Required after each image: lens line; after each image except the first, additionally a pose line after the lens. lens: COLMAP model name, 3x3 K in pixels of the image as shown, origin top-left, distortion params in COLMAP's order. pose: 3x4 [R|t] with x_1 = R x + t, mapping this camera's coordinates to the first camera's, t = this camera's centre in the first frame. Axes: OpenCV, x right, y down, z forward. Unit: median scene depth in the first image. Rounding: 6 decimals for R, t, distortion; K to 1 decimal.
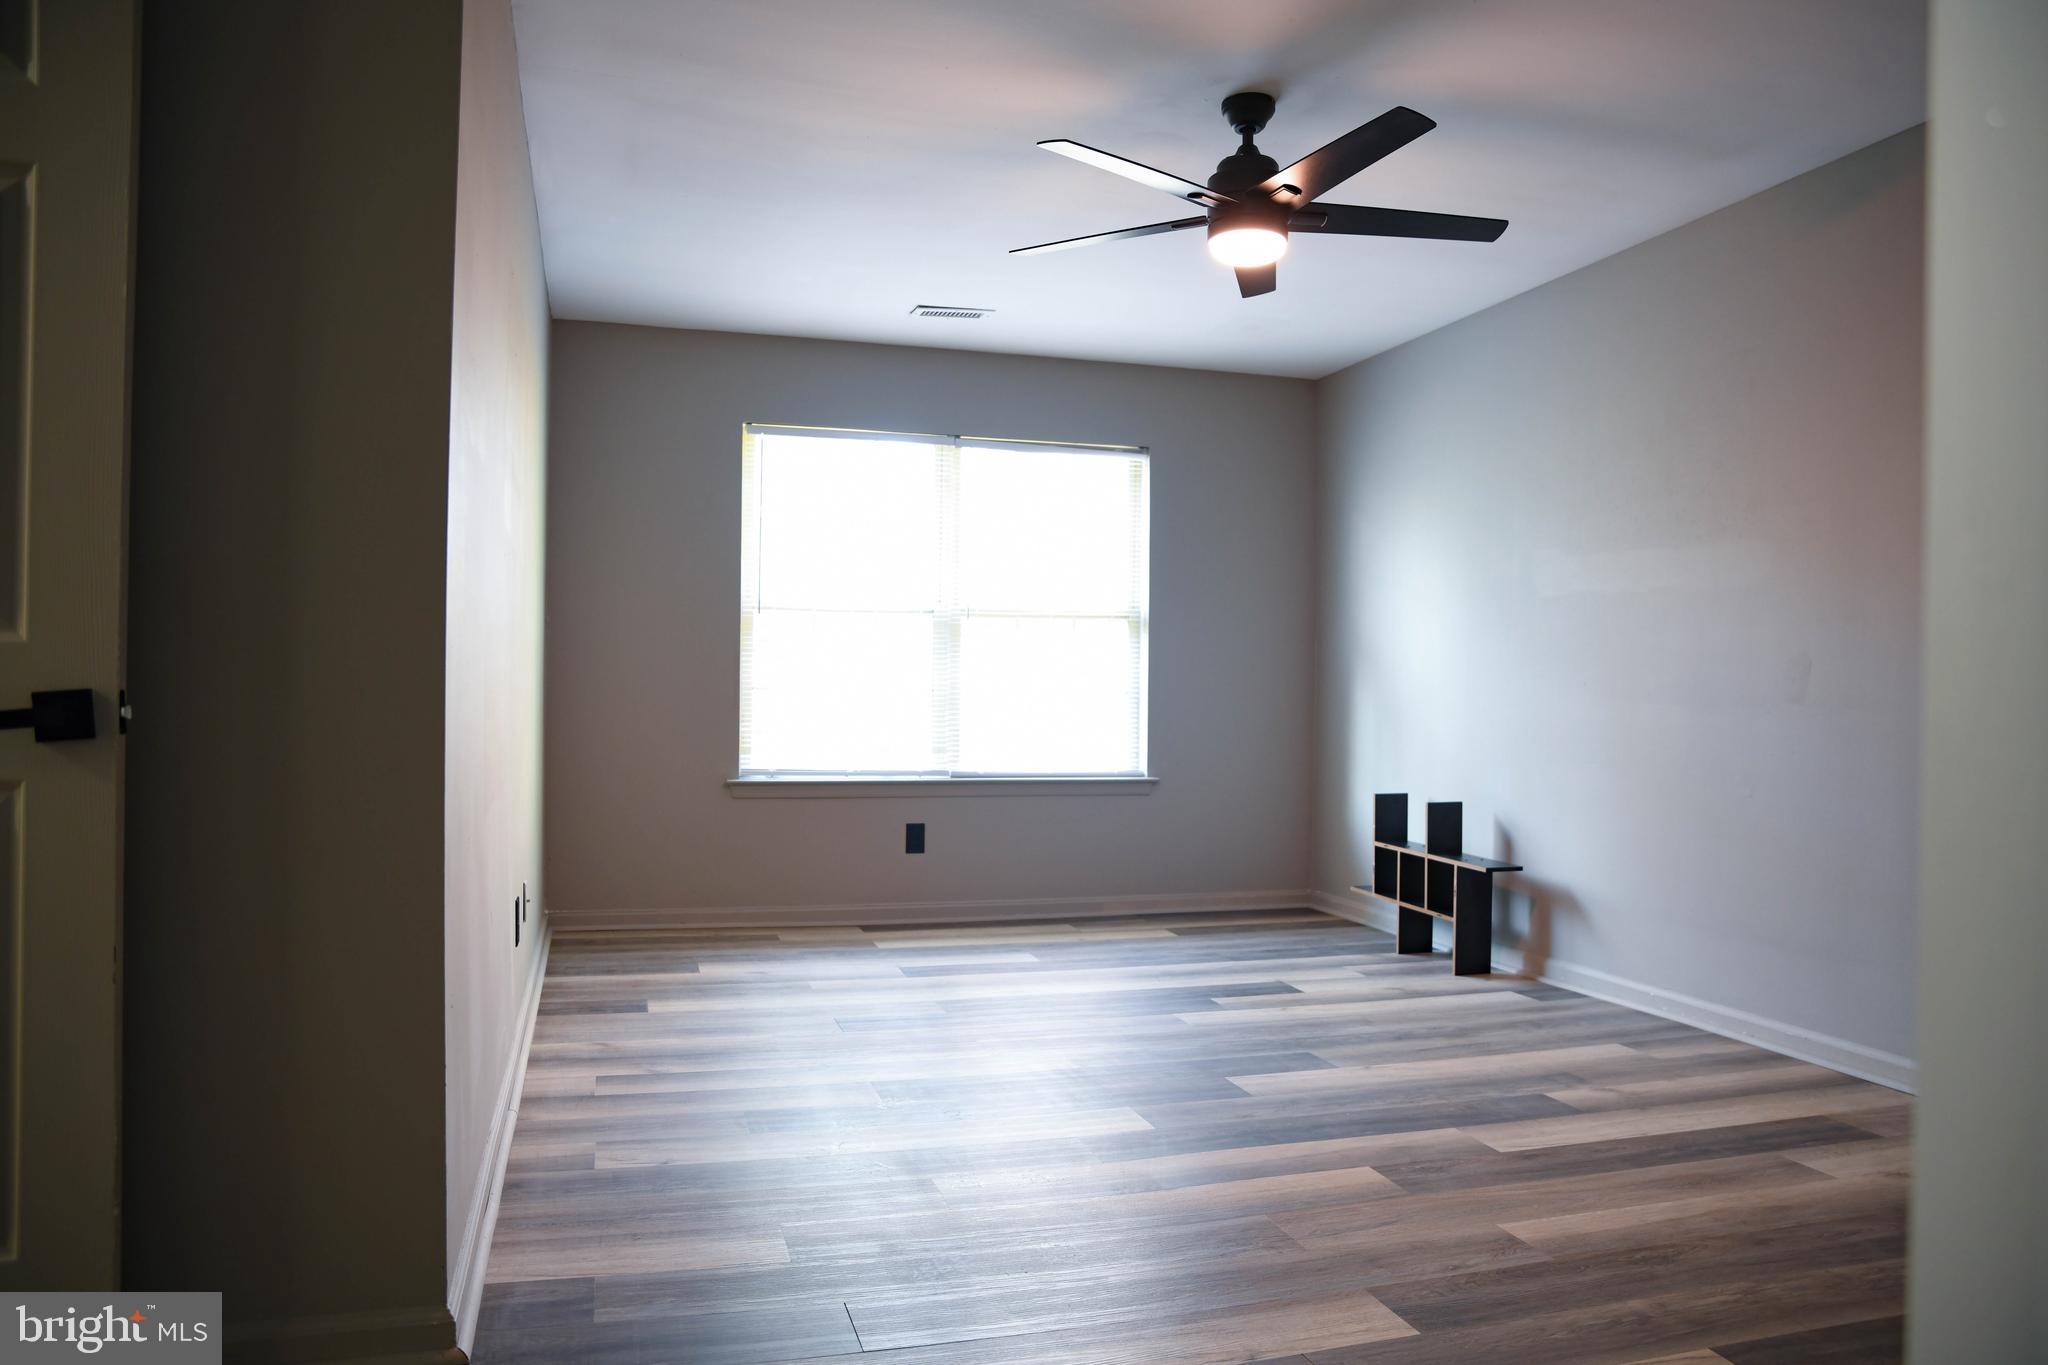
lens RADIAL K [[1419.9, 0, 1034.5], [0, 1419.9, 686.4], [0, 0, 1]] dist [-0.102179, 0.076281]
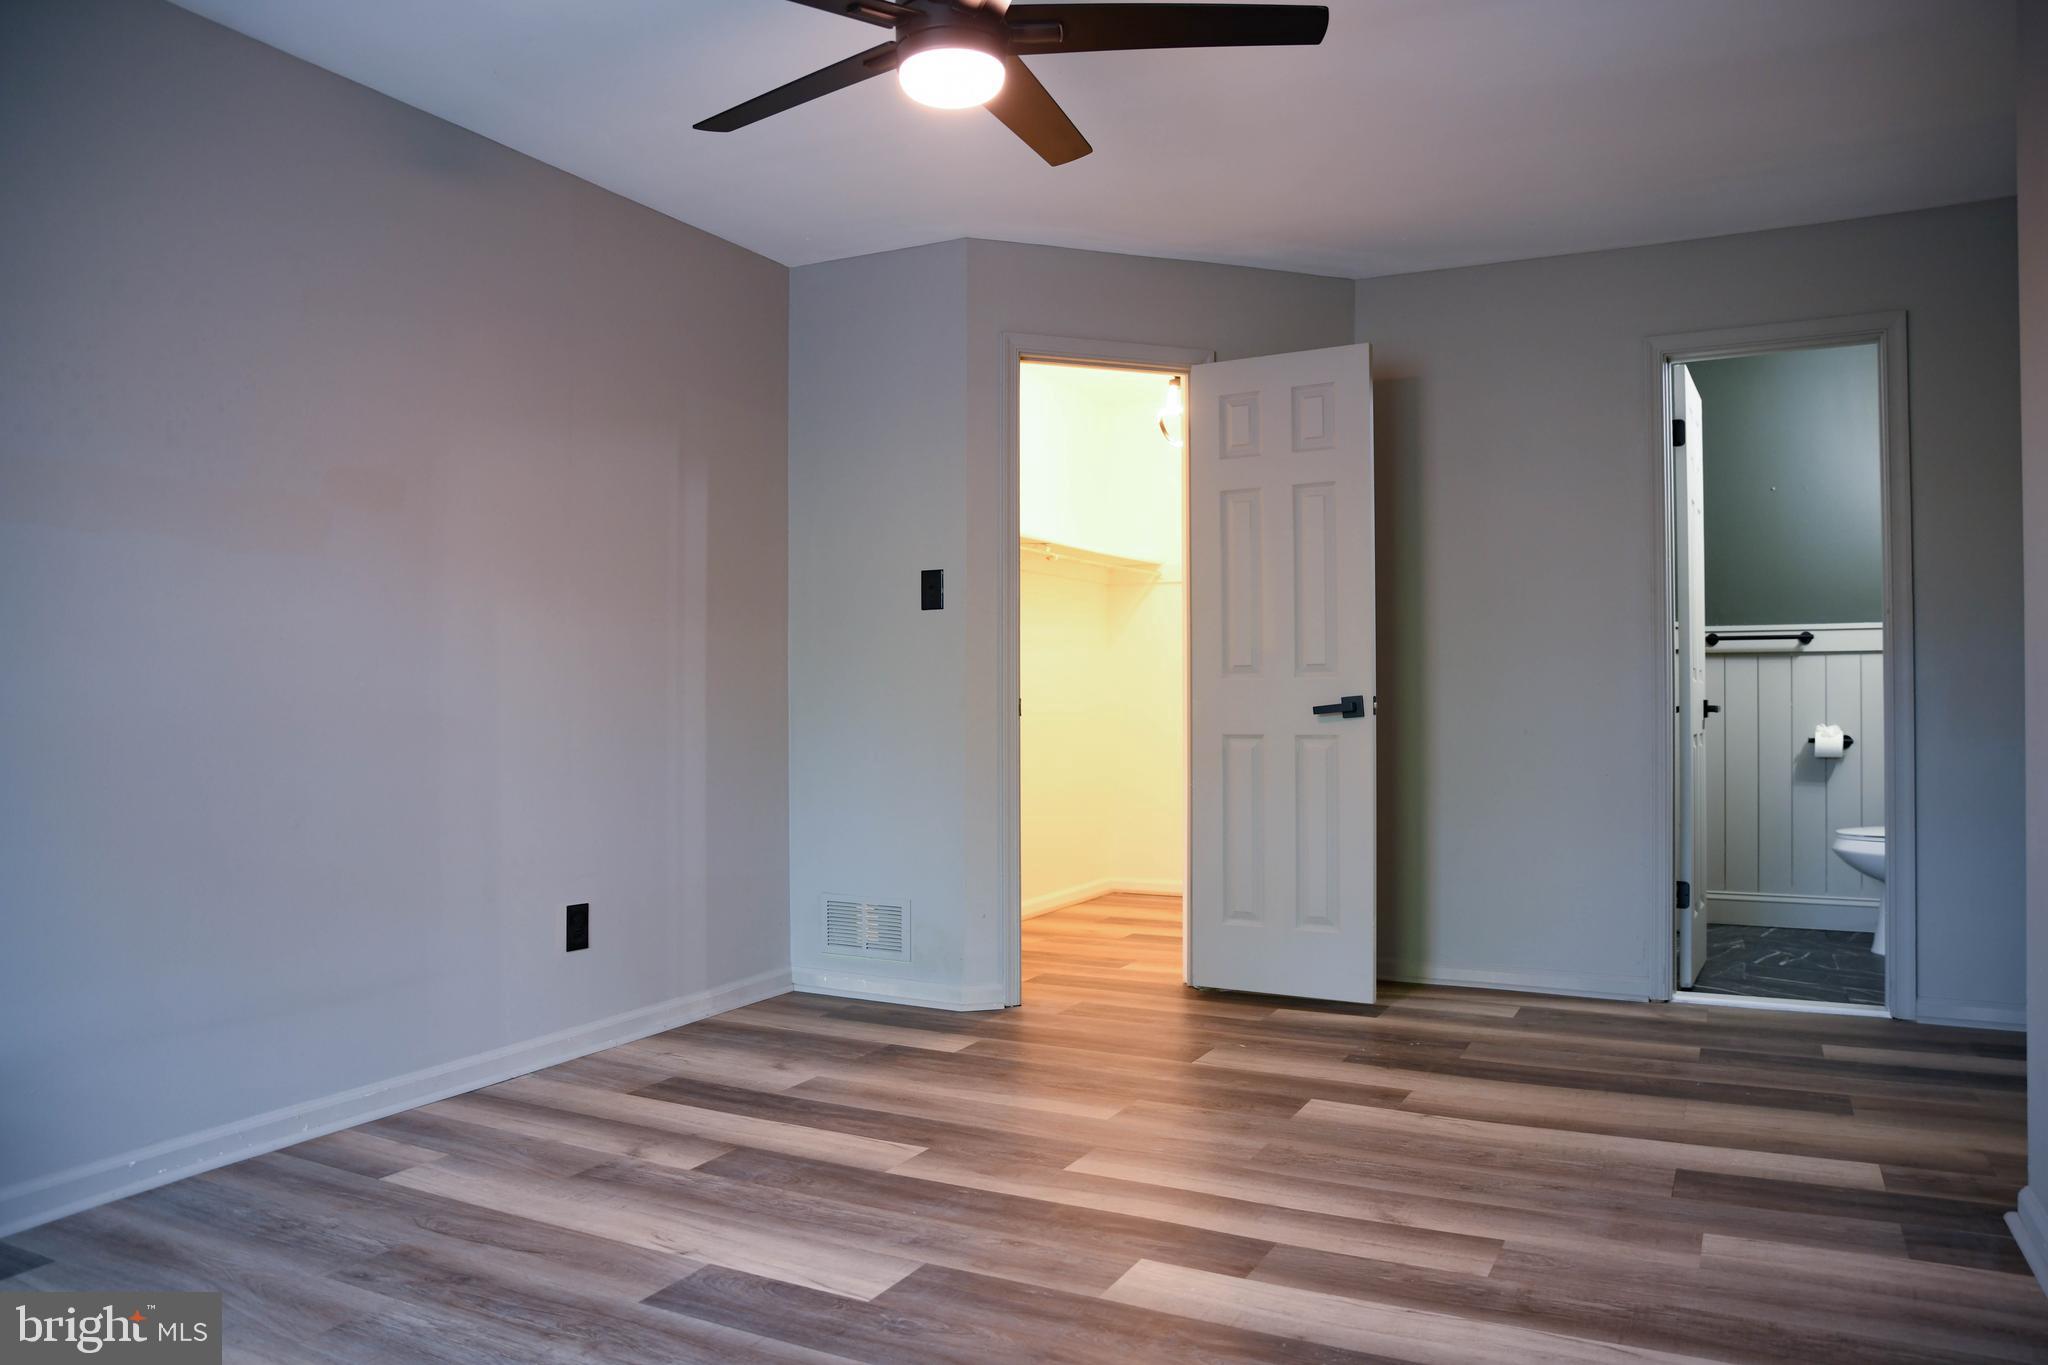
lens RADIAL K [[1419.9, 0, 1034.5], [0, 1419.9, 686.4], [0, 0, 1]] dist [-0.102179, 0.076281]
pose [[-0.718237, -0.001429, 0.695797, -0.424705], [-0.002572, 0.999997, -0.000601, -0.000232], [-0.695794, -0.002222, -0.718238, 1.664333]]
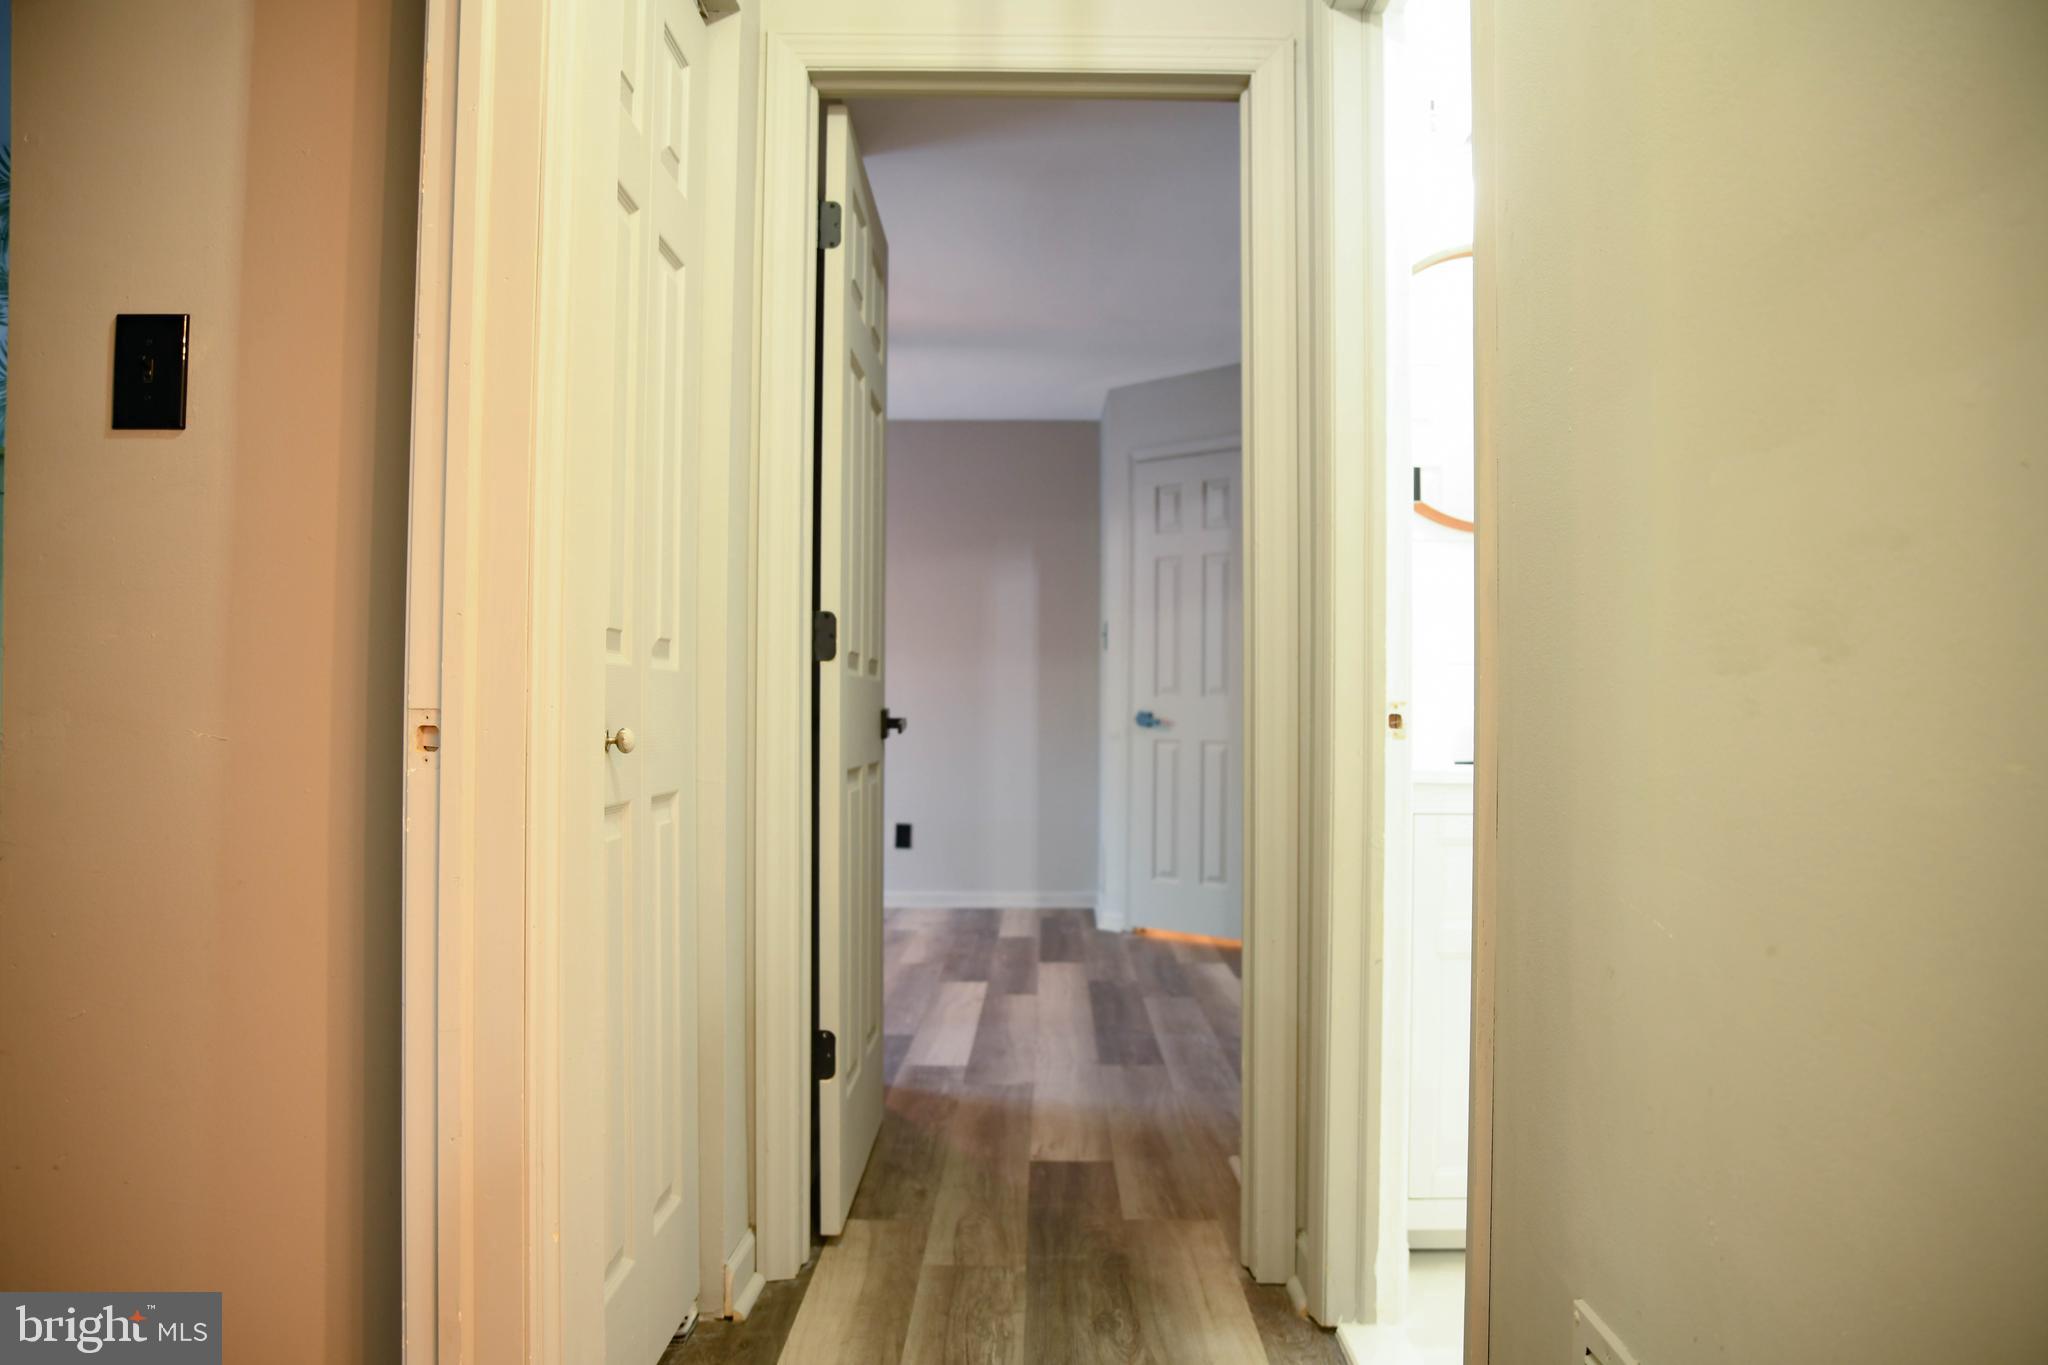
lens RADIAL K [[1405.7, 0, 1035.0], [0, 1405.7, 689.0], [0, 0, 1]] dist [-0.105268, 0.078602]
pose [[0.293497, 0.008135, 0.955925, -1.370939], [-0.004871, 0.999964, -0.007014, -0.006306], [-0.955948, -0.002598, 0.293526, 0.165160]]
